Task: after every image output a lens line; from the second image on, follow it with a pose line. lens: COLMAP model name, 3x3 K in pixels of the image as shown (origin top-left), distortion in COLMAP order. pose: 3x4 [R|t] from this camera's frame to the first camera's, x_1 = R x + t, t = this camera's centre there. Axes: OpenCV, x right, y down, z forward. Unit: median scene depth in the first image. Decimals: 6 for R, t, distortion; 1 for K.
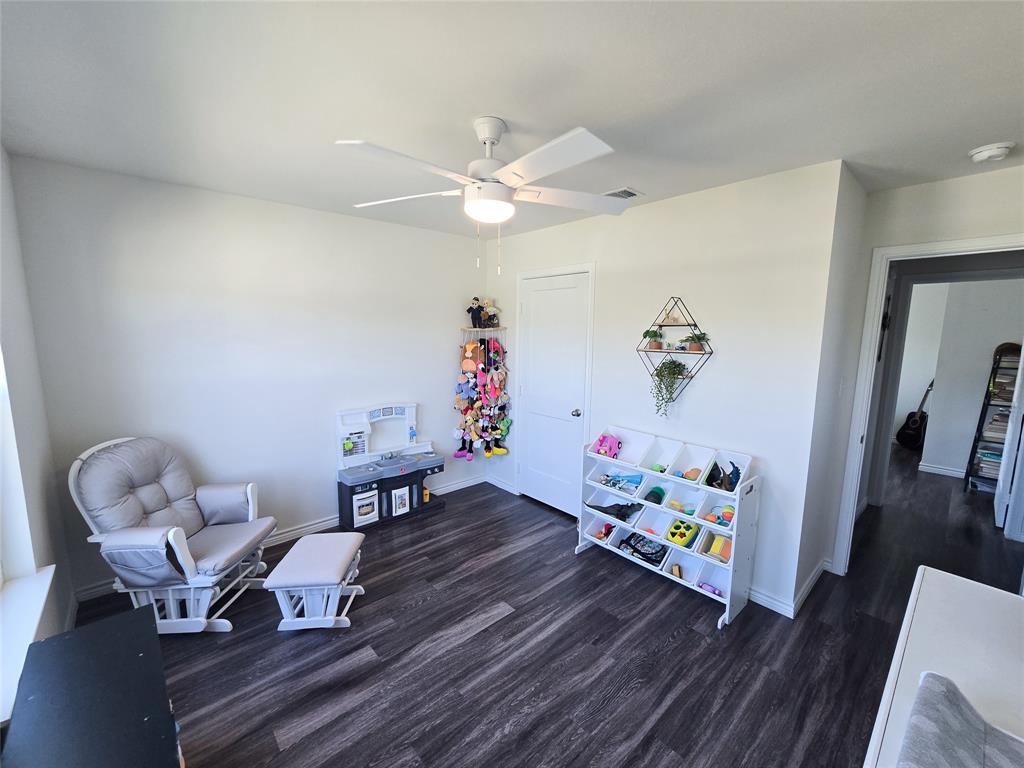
lens RADIAL K [[419.7, 0, 522.0], [0, 419.7, 388.2], [0, 0, 1]] dist [-0.004322, 0.000430]
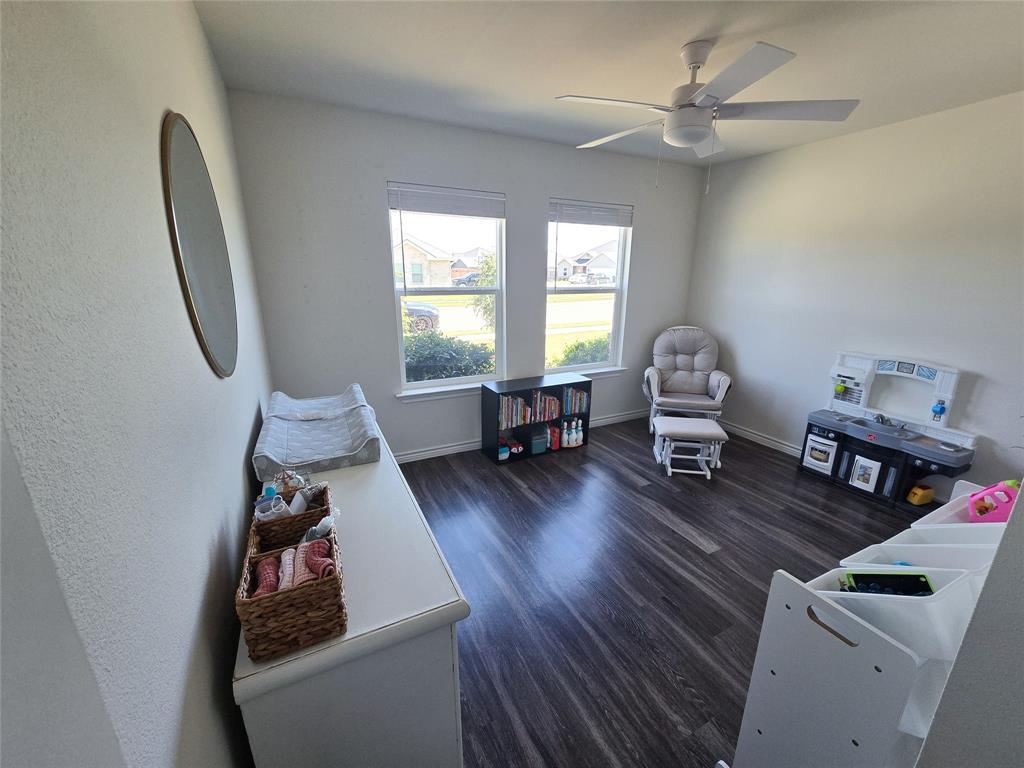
lens RADIAL K [[404.7, 0, 512.0], [0, 404.7, 384.0], [0, 0, 1]] dist [-0.002919, -0.000209]
pose [[-0.270427, 0.249179, -0.929935, 0.645329], [-0.148429, 0.943585, 0.296000, -0.032358], [0.951230, 0.218075, -0.218186, 0.513249]]
